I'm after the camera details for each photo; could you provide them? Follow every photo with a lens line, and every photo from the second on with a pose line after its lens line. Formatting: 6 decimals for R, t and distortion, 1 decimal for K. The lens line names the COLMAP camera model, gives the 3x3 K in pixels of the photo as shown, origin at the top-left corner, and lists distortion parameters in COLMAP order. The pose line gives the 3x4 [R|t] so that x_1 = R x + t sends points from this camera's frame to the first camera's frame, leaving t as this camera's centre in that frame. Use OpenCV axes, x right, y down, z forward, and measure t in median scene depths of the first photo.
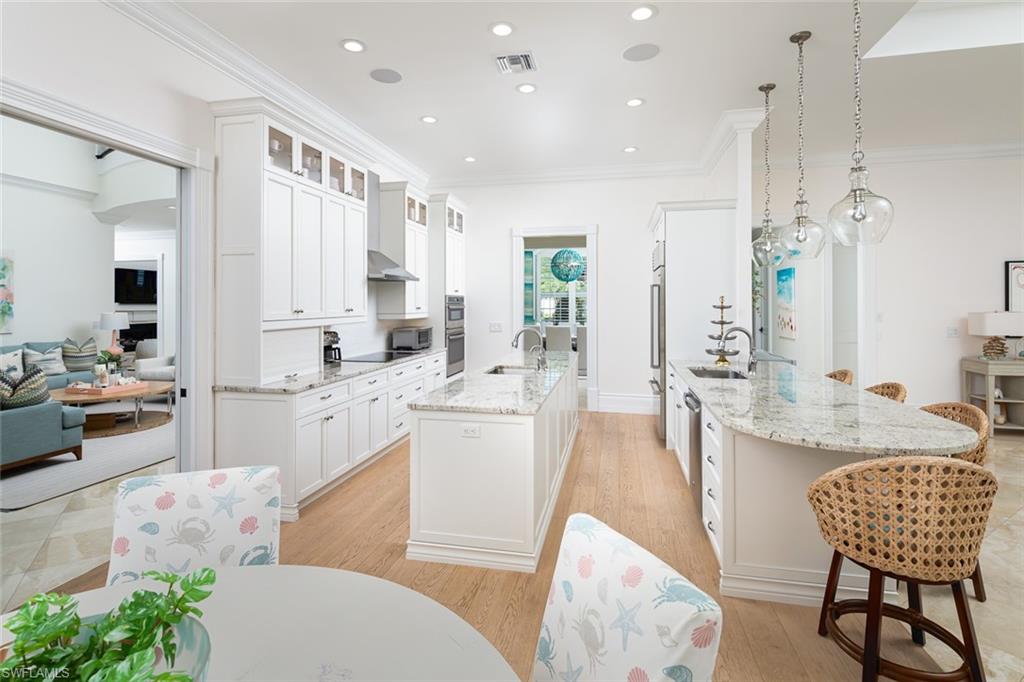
lens RADIAL K [[504.2, 0, 510.8], [0, 504.2, 323.7], [0, 0, 1]] dist [0.012212, -0.000241]
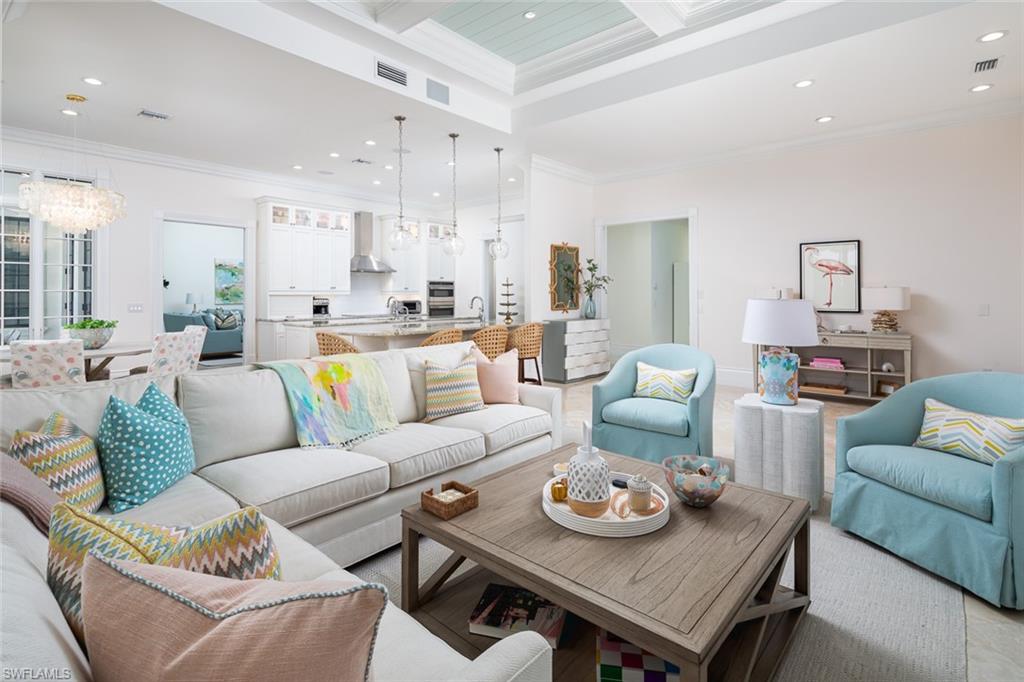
lens RADIAL K [[504.2, 0, 510.8], [0, 504.2, 323.7], [0, 0, 1]] dist [0.012212, -0.000241]
pose [[0.870285, 0.029233, -0.491680, 1.198271], [-0.019361, 0.999496, 0.025156, 0.047255], [0.492168, -0.012373, 0.870412, -0.355439]]
